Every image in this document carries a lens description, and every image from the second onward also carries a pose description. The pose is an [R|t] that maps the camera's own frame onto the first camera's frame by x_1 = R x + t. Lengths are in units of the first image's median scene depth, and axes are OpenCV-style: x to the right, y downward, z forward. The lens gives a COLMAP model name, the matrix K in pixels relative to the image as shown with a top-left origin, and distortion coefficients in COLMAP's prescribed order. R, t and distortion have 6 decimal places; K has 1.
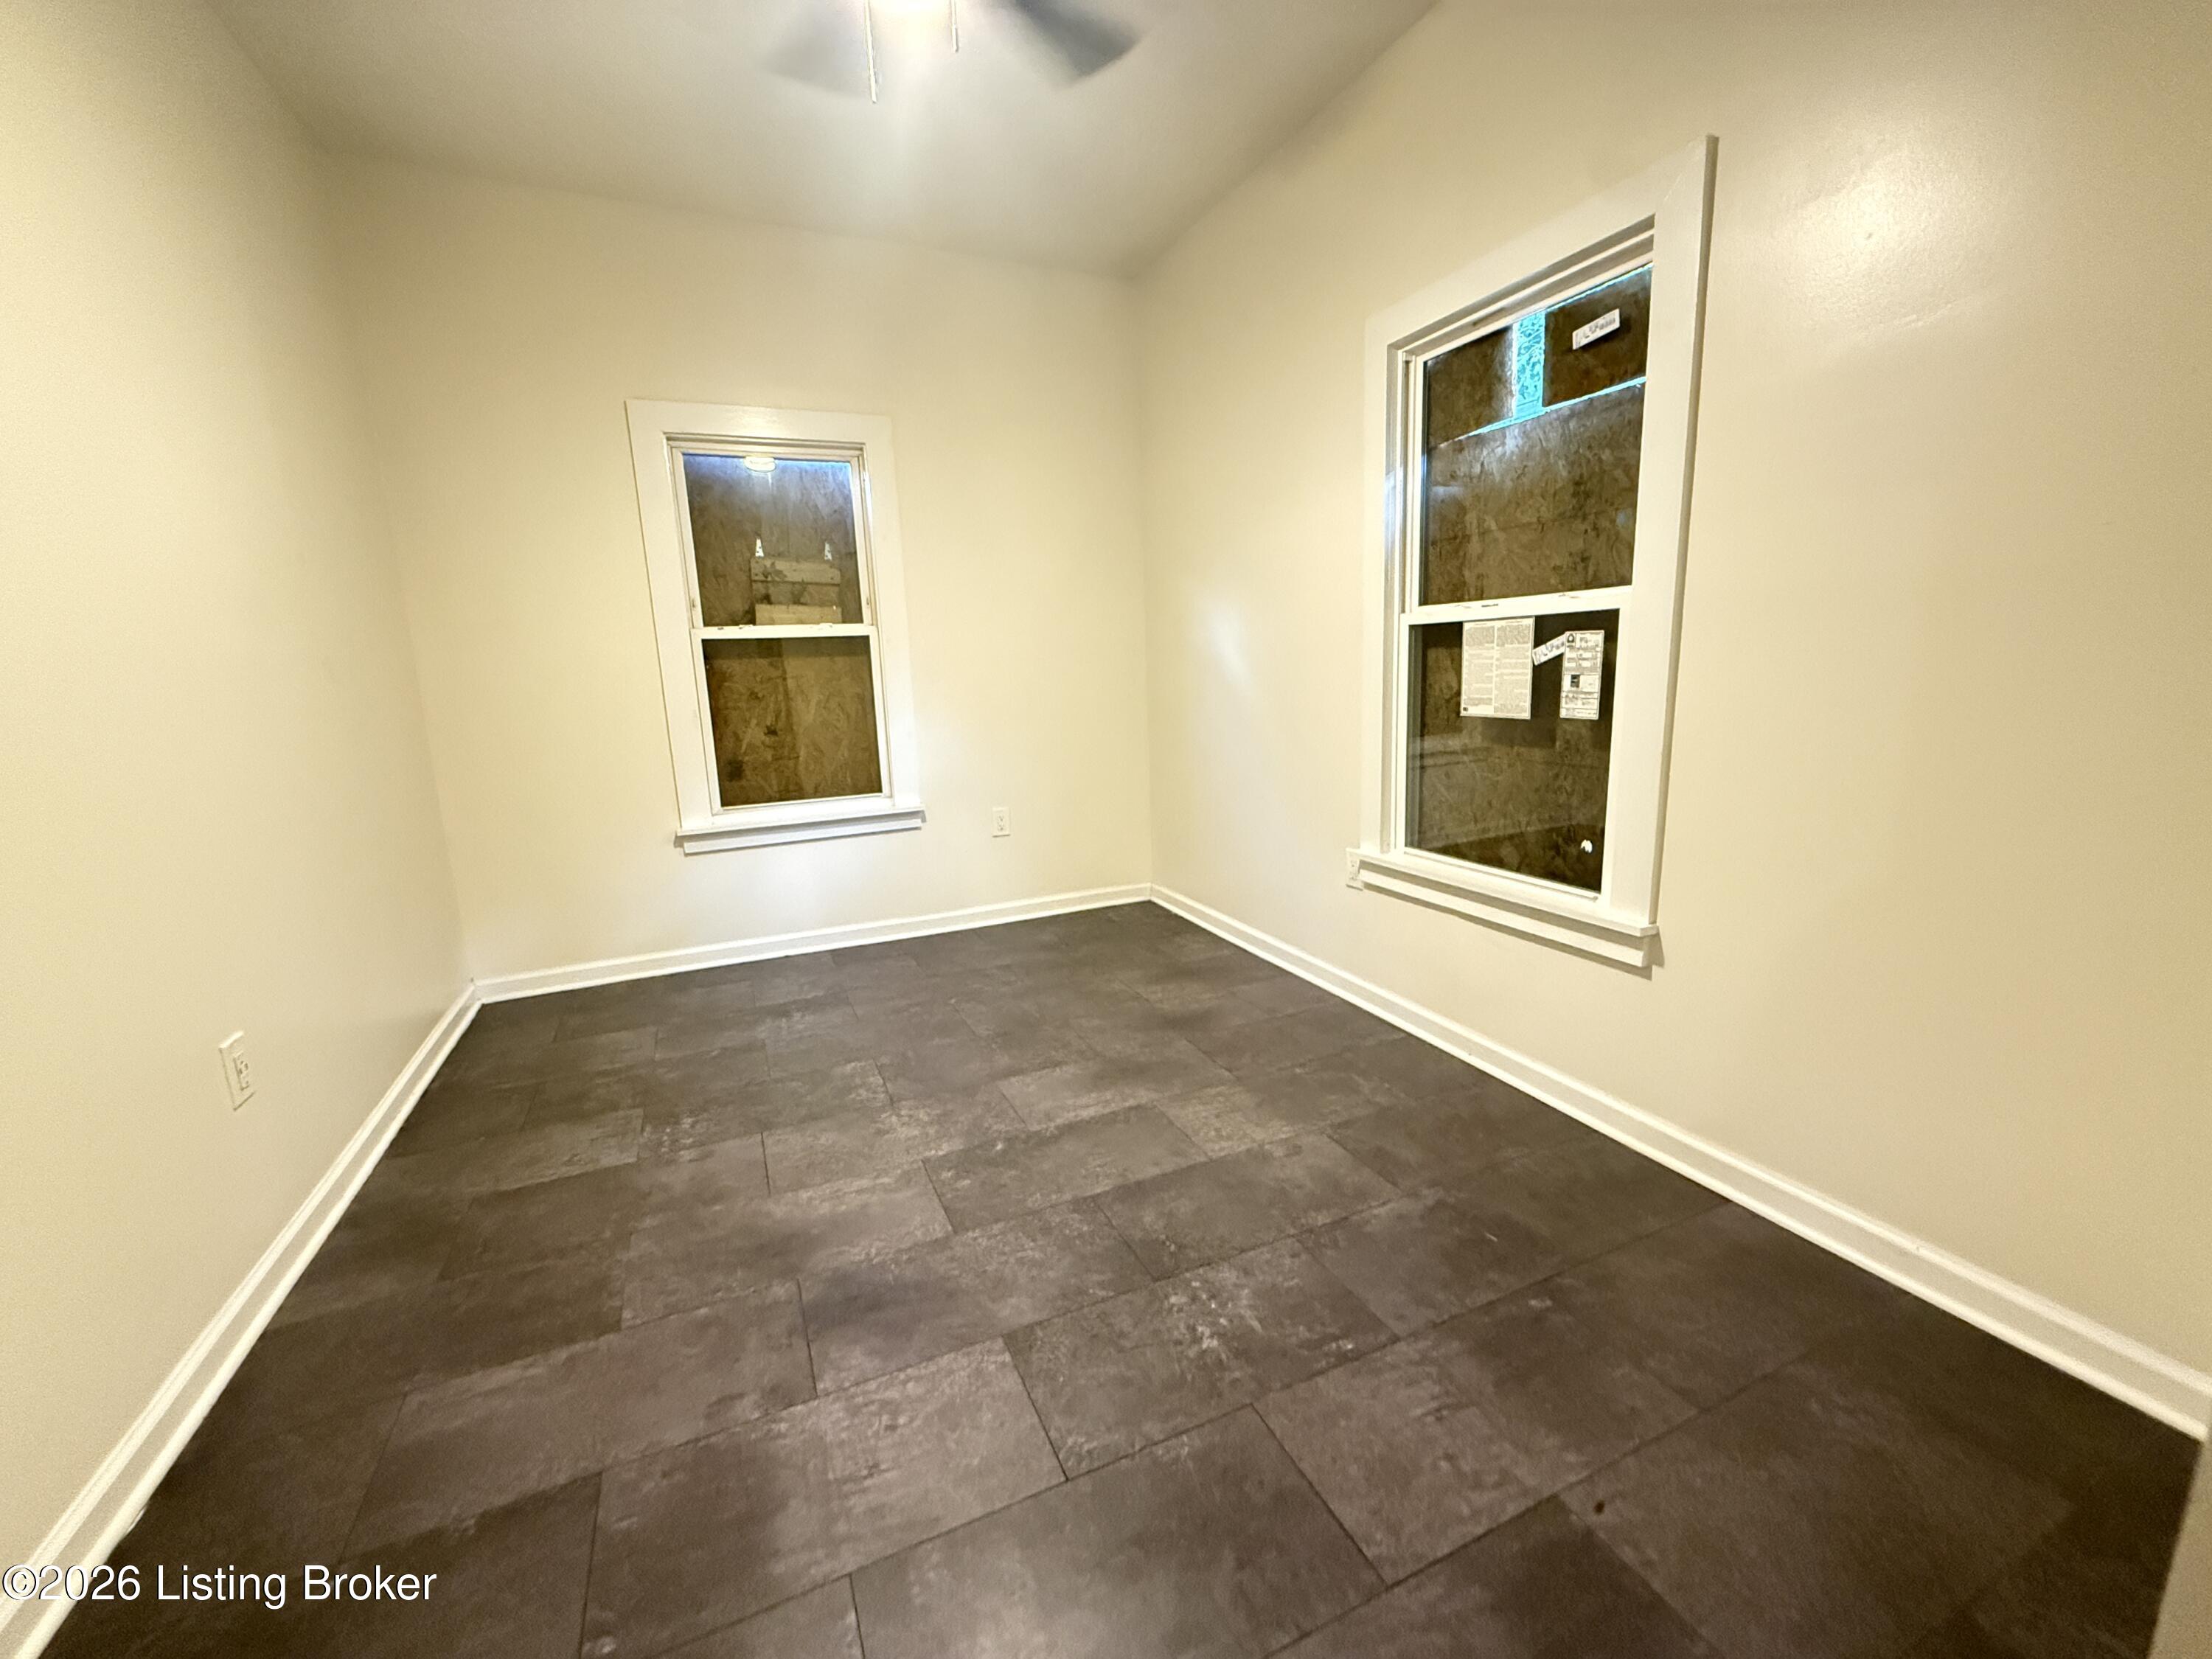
lens RADIAL K [[884.7, 0, 1101.0], [0, 884.7, 826.7], [0, 0, 1]] dist [0.002485, 0.000310]
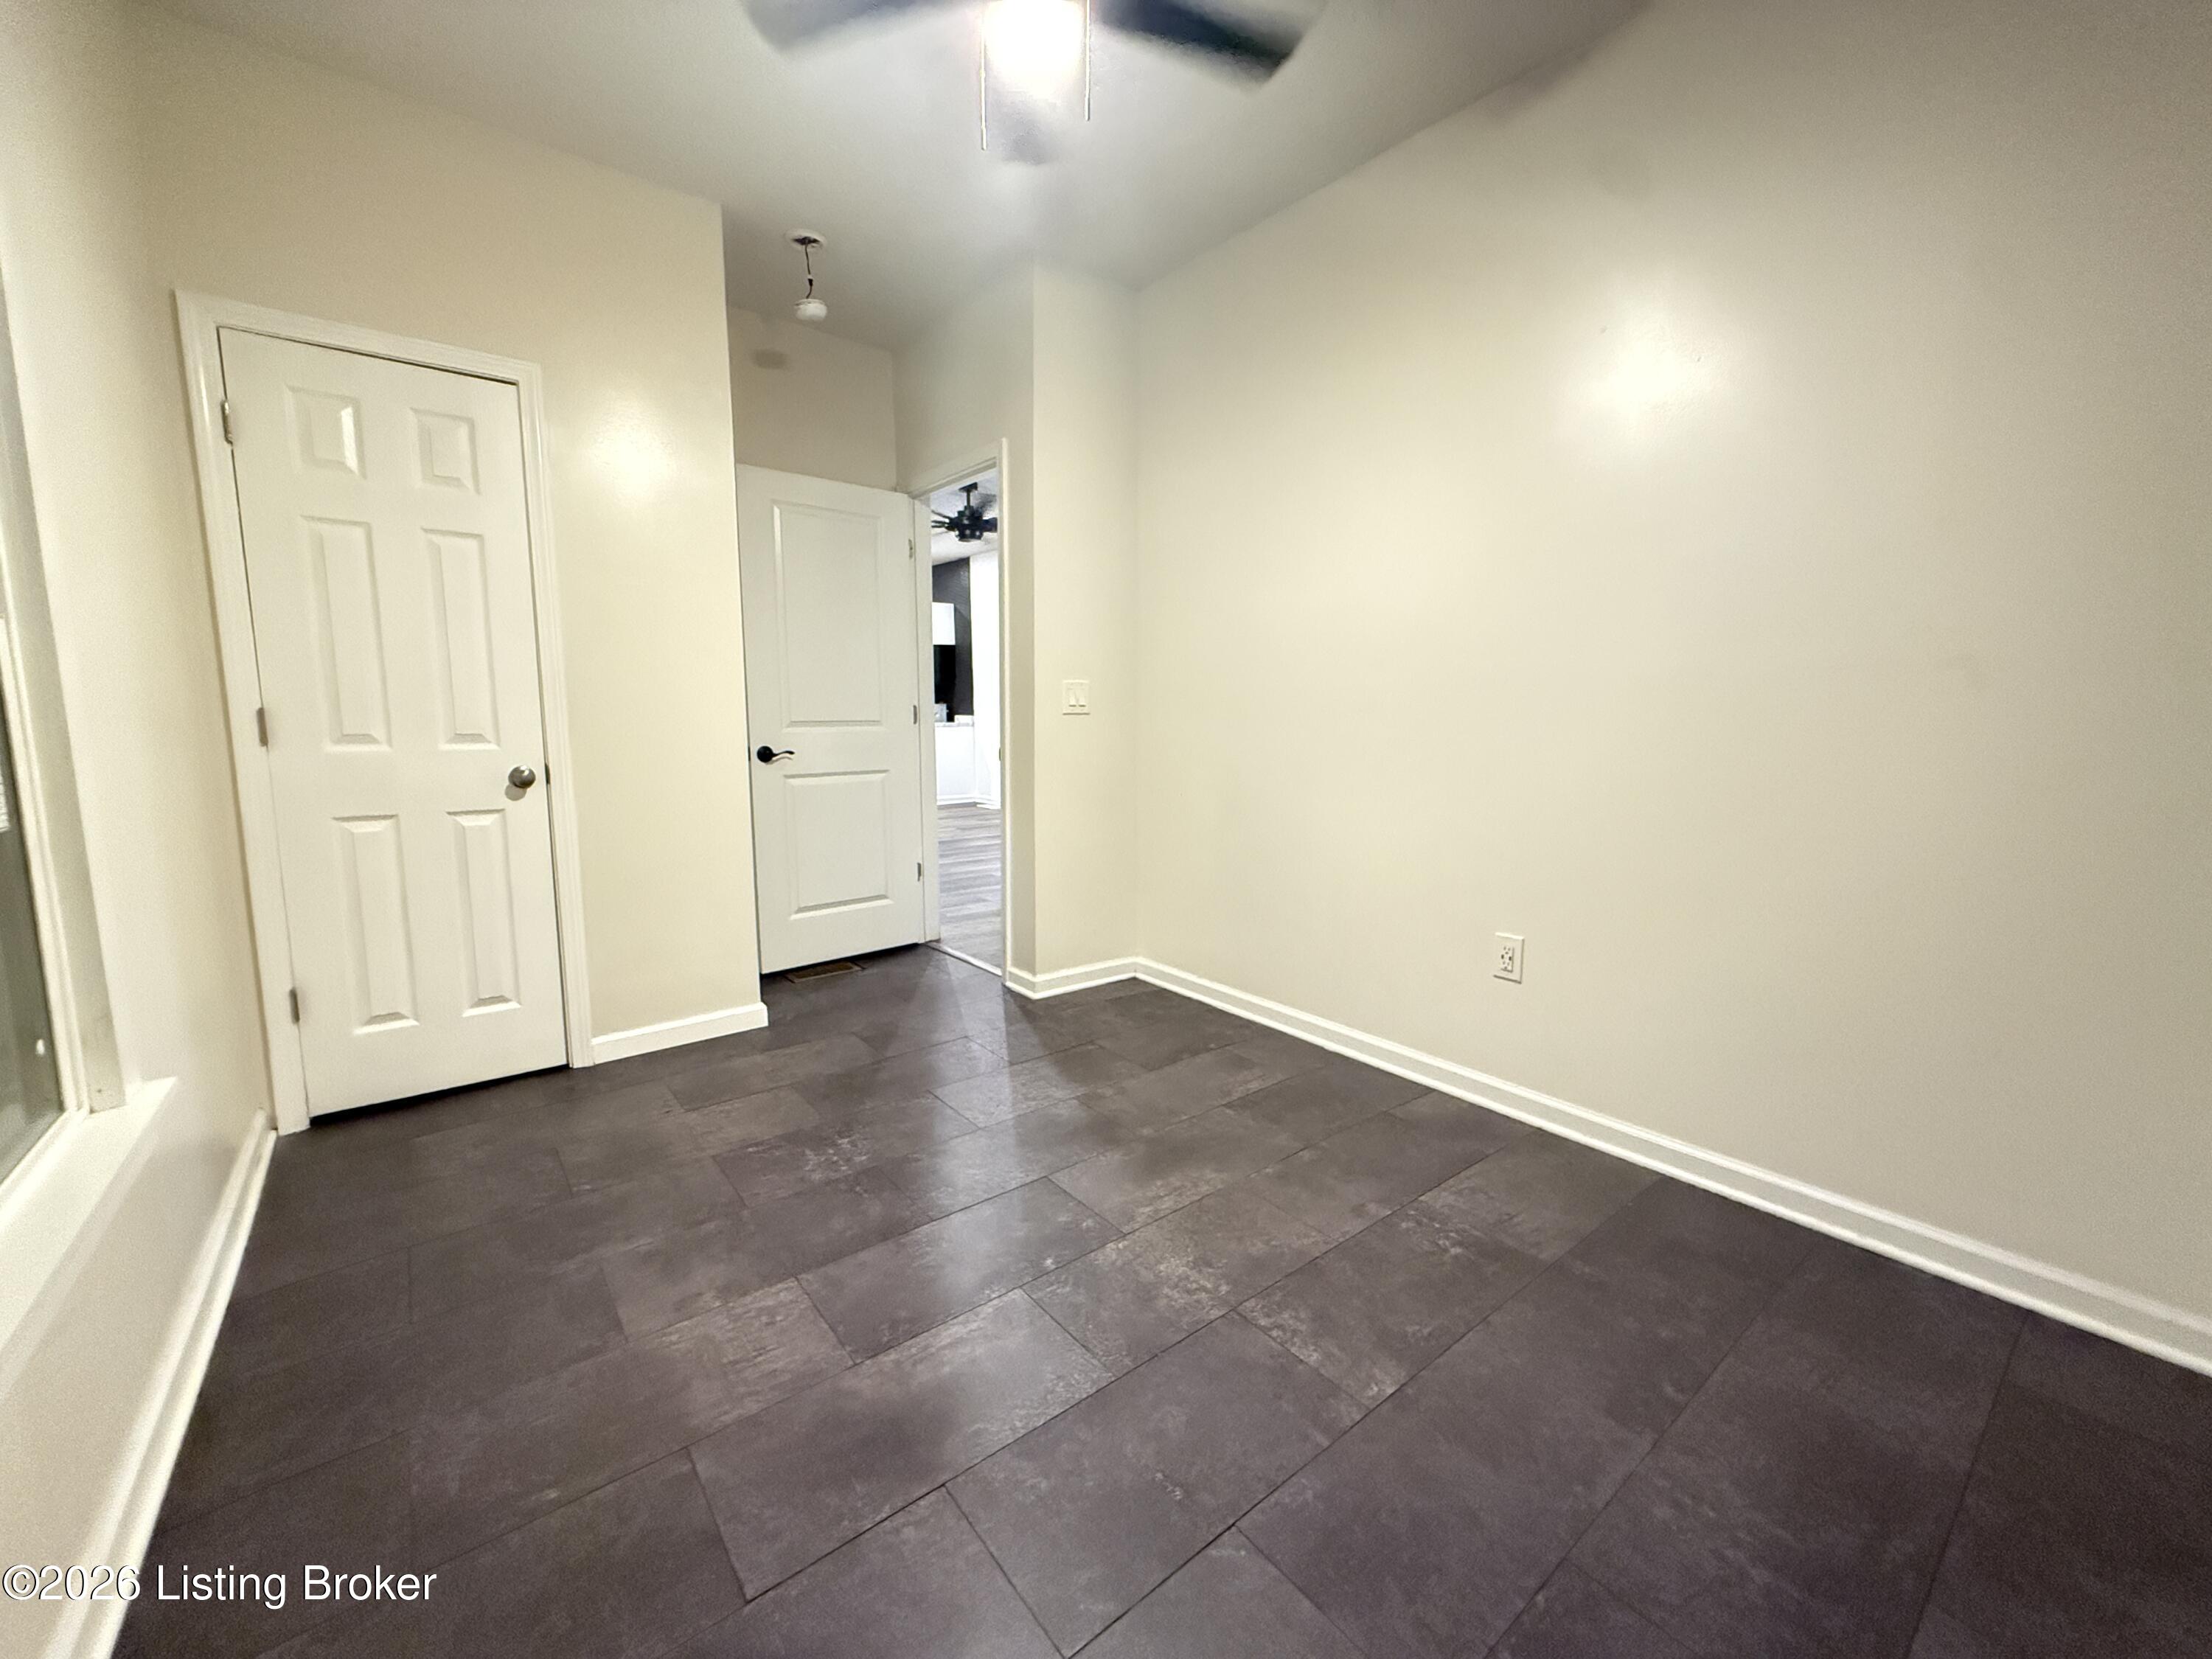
lens RADIAL K [[884.7, 0, 1101.0], [0, 884.7, 826.7], [0, 0, 1]] dist [0.002485, 0.000310]
pose [[-0.970101, 0.067651, -0.233084, 0.007258], [-0.010051, 0.948345, 0.317081, -0.320379], [0.242495, 0.309944, -0.919310, 1.741504]]
